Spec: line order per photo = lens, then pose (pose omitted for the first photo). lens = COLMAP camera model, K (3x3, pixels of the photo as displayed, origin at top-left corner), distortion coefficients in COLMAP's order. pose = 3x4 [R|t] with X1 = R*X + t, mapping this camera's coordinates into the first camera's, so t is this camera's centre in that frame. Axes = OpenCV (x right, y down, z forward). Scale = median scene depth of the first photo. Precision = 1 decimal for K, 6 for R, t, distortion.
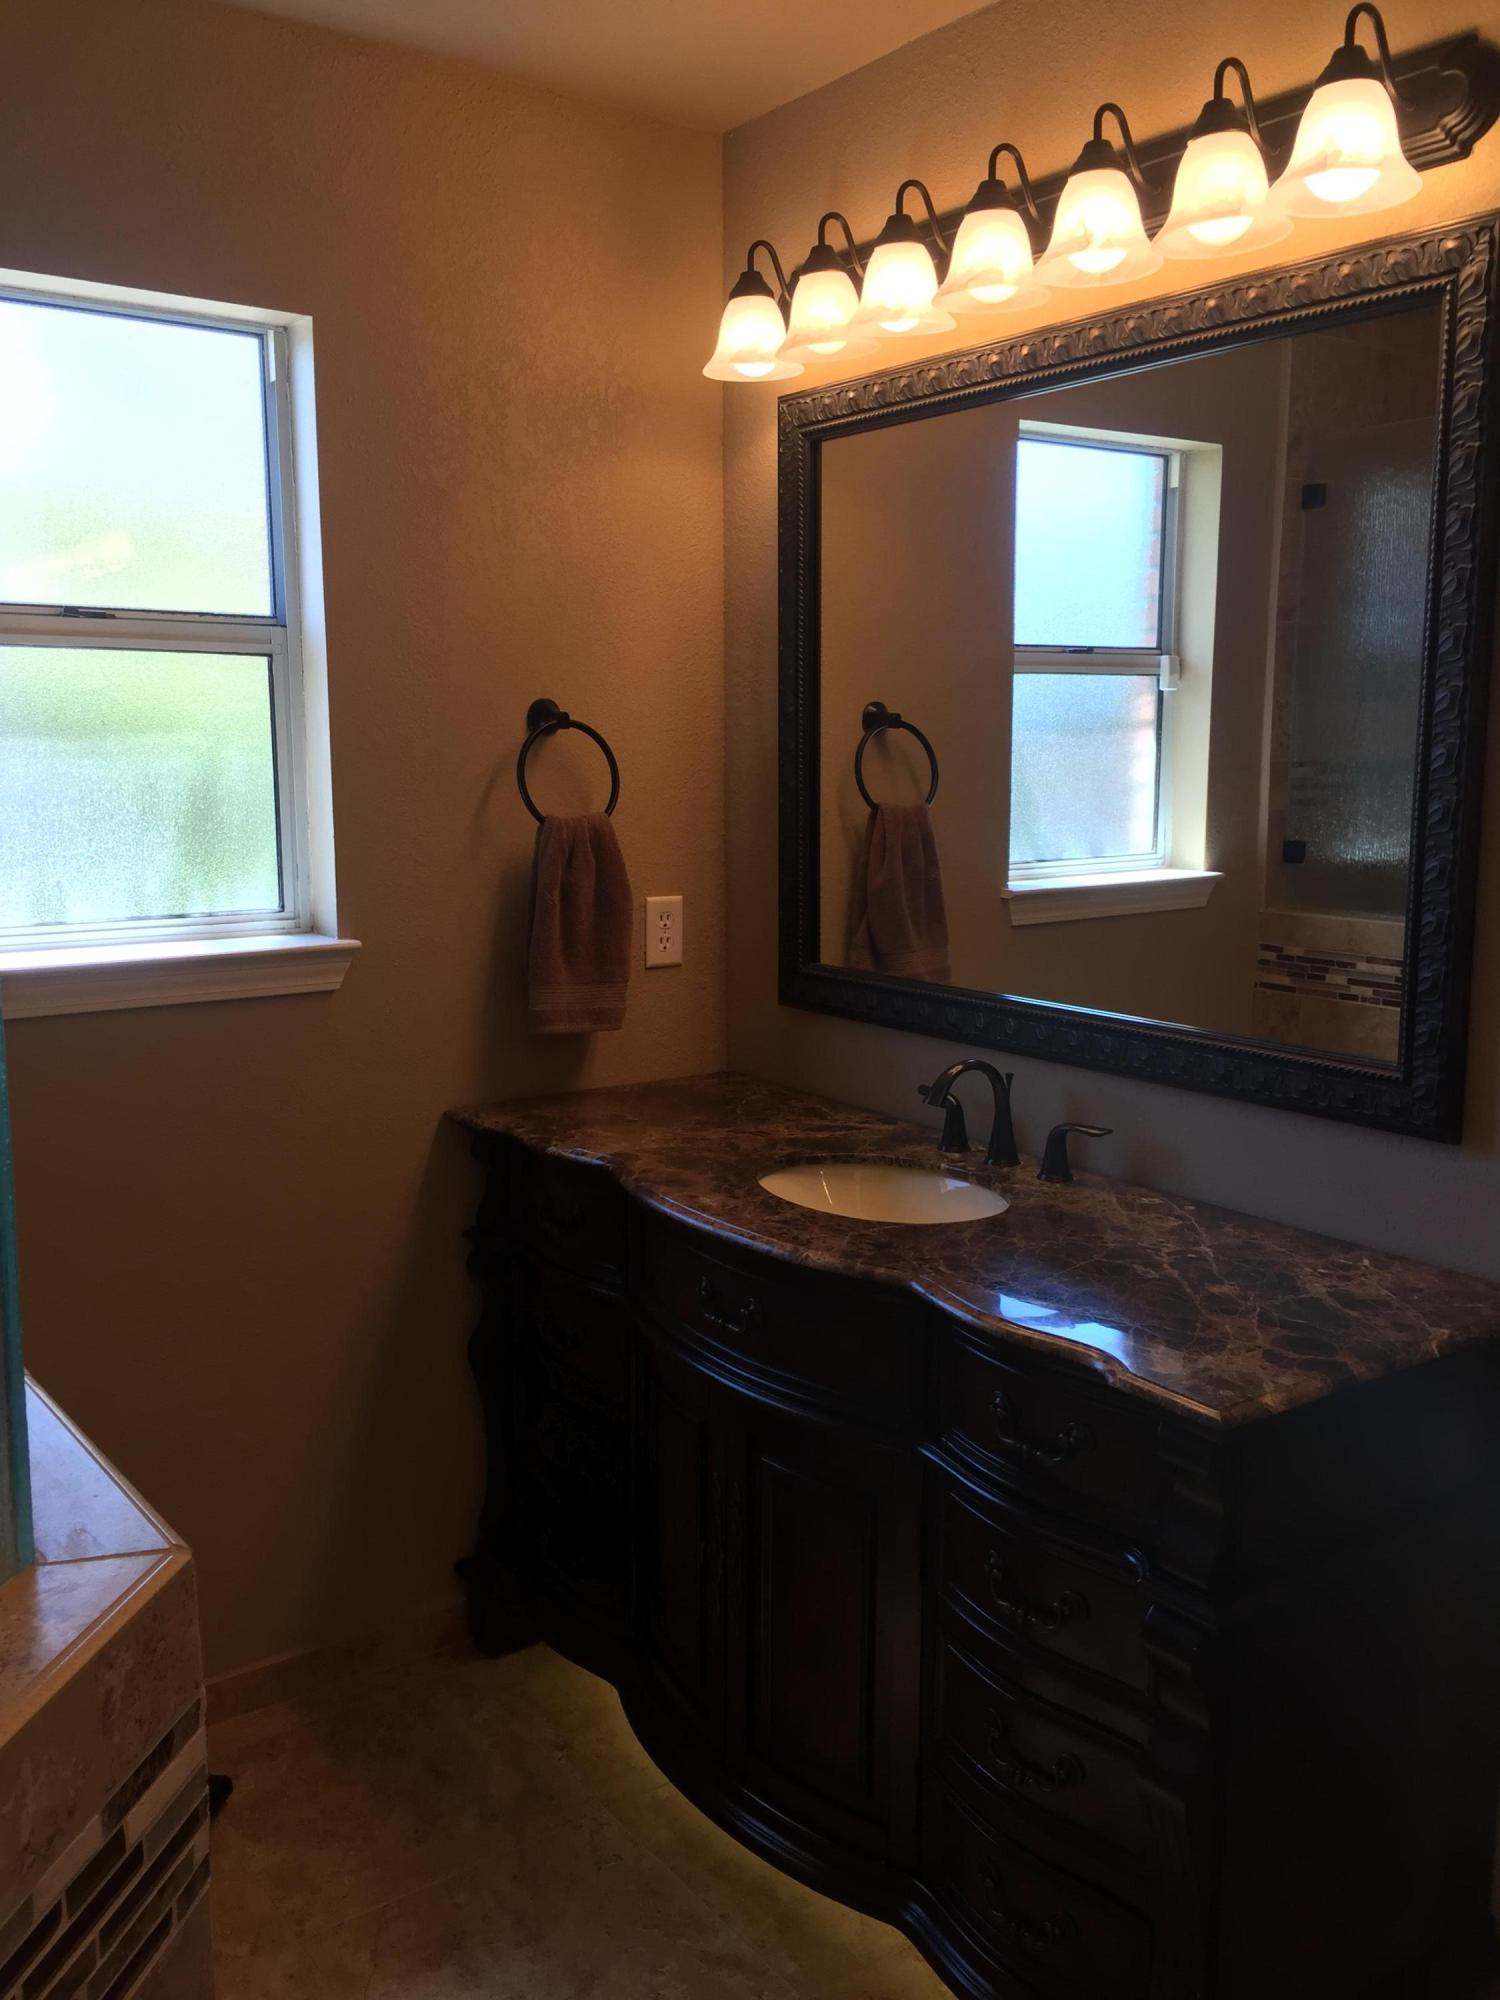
lens RADIAL K [[1720.7, 0, 746.3], [0, 1720.7, 996.5], [0, 0, 1]] dist [0.074800, -0.099075]
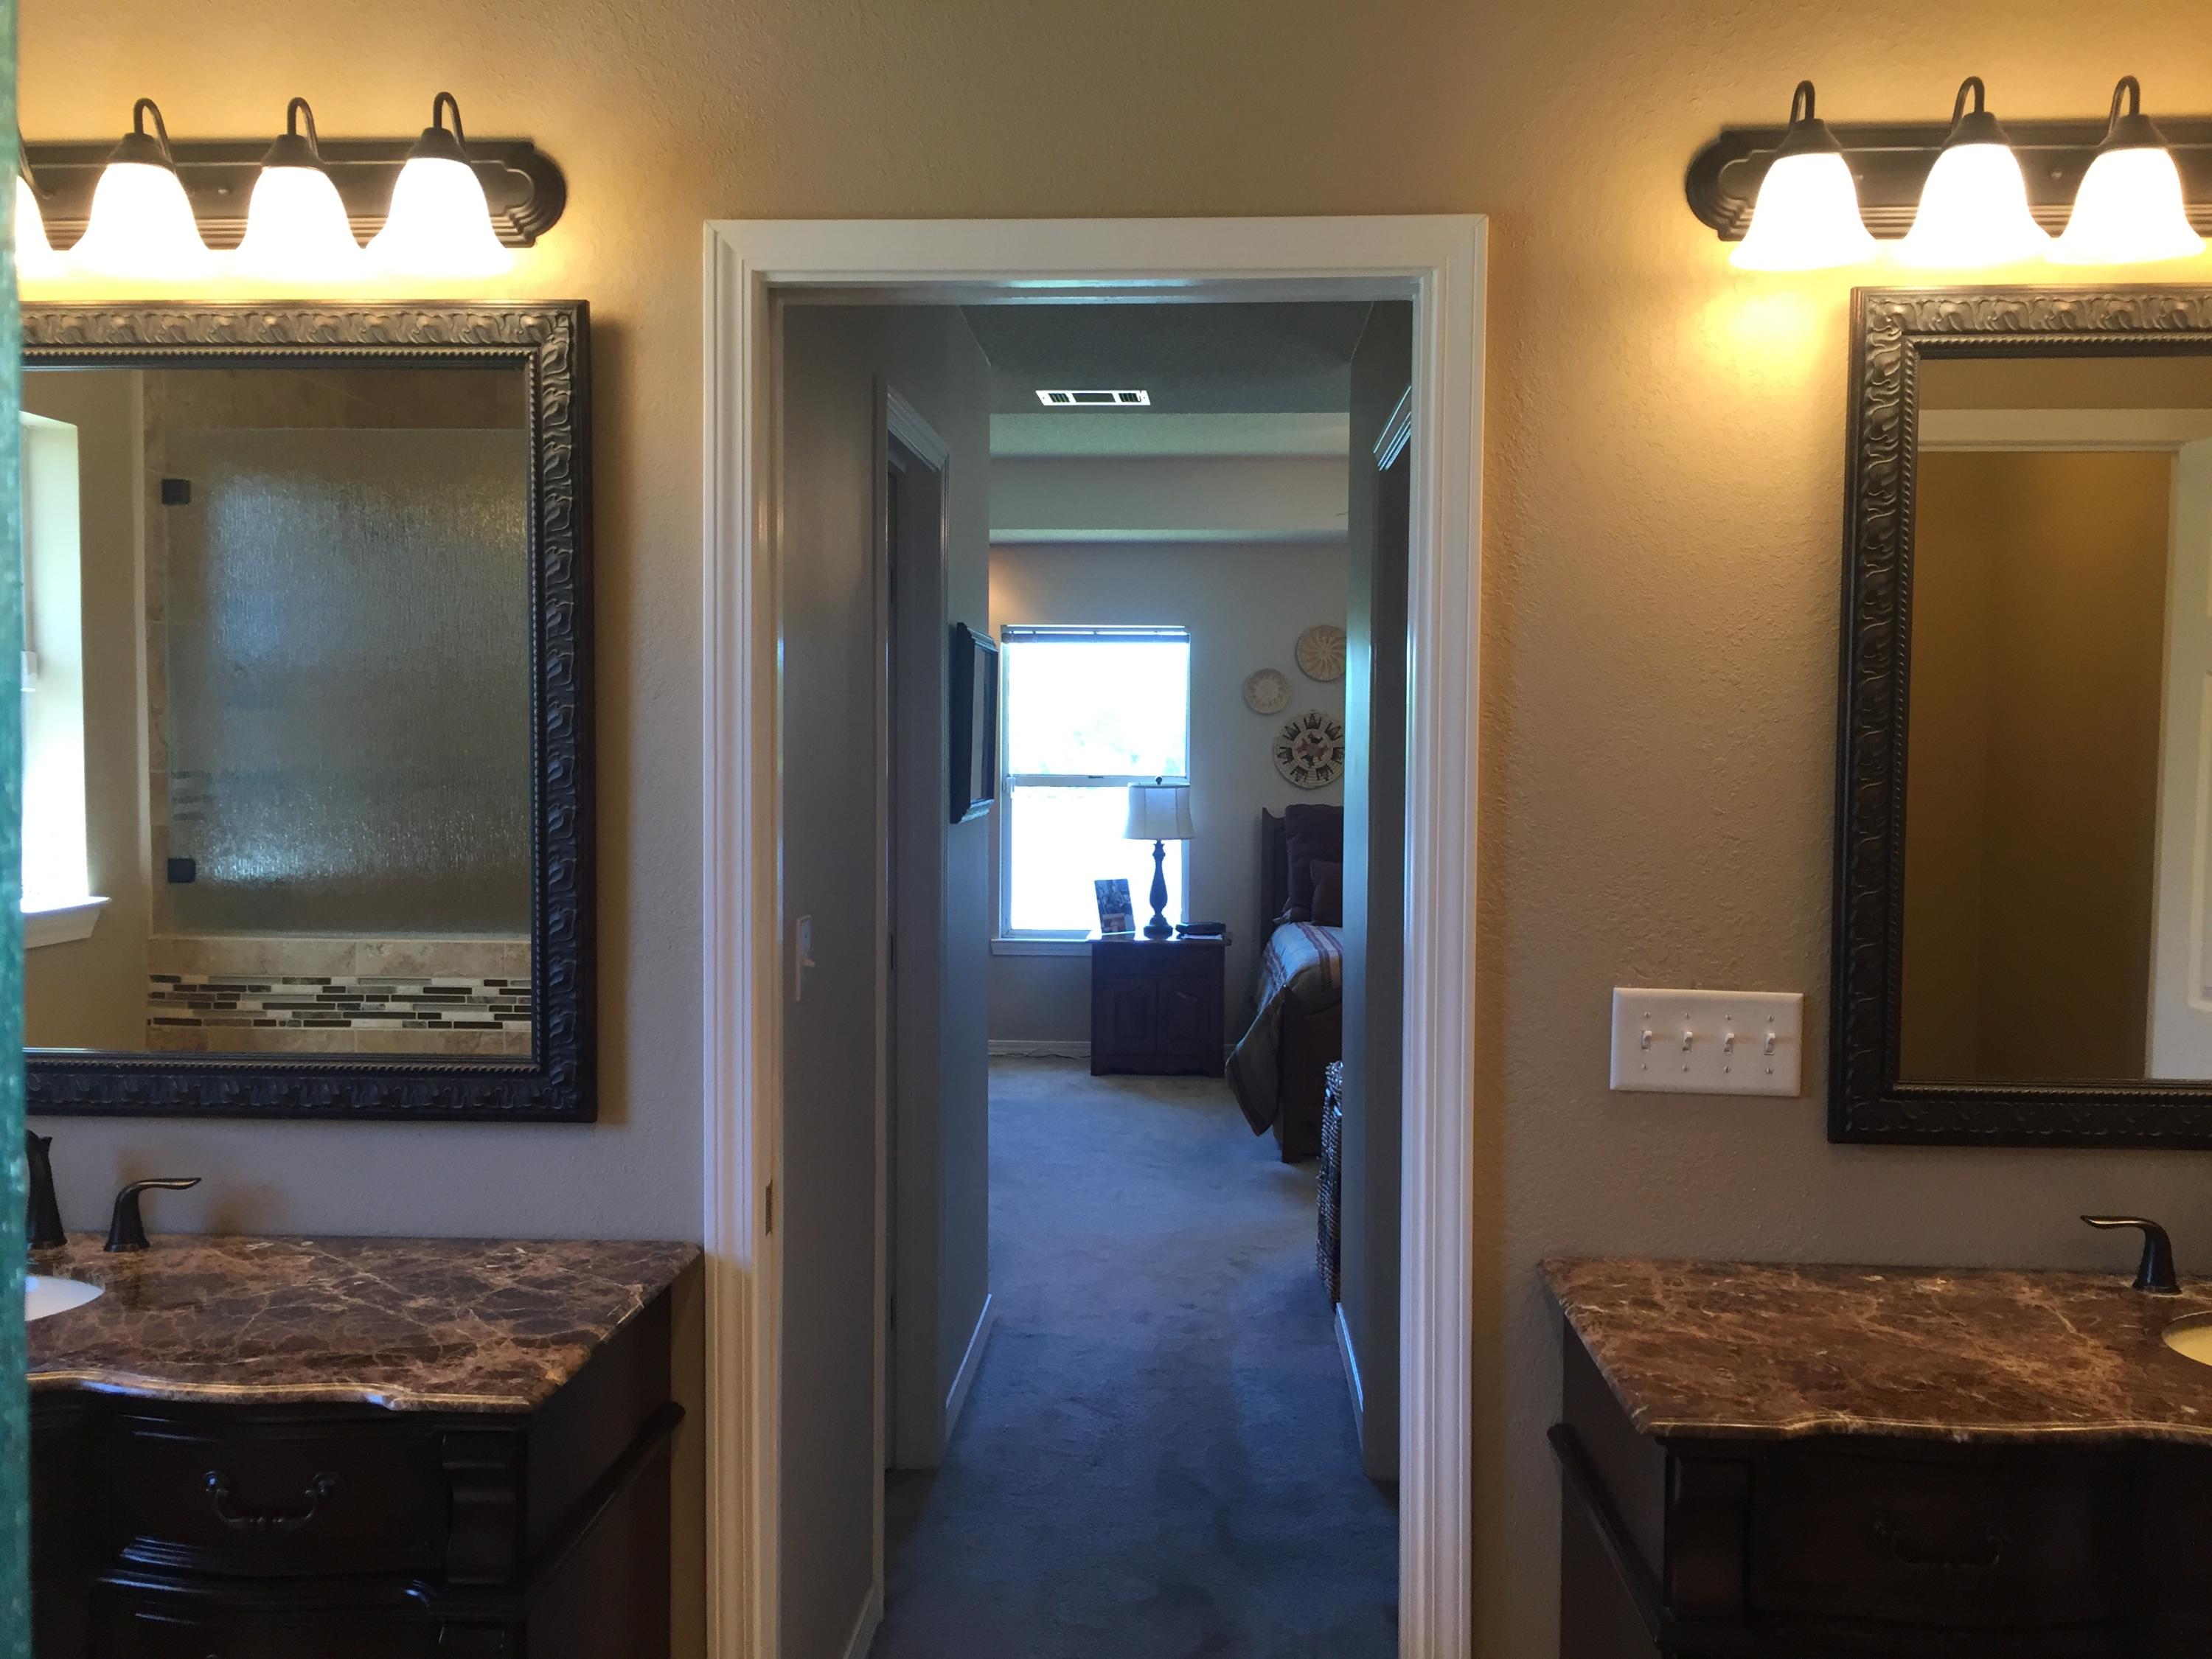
lens RADIAL K [[1903.1, 0, 1099.4], [0, 1903.1, 826.8], [0, 0, 1]] dist [0.074800, -0.099075]
pose [[0.639359, -0.030686, 0.768296, -0.301583], [0.110485, 0.992501, -0.052302, -0.001027], [-0.760929, 0.118324, 0.637954, -0.030589]]
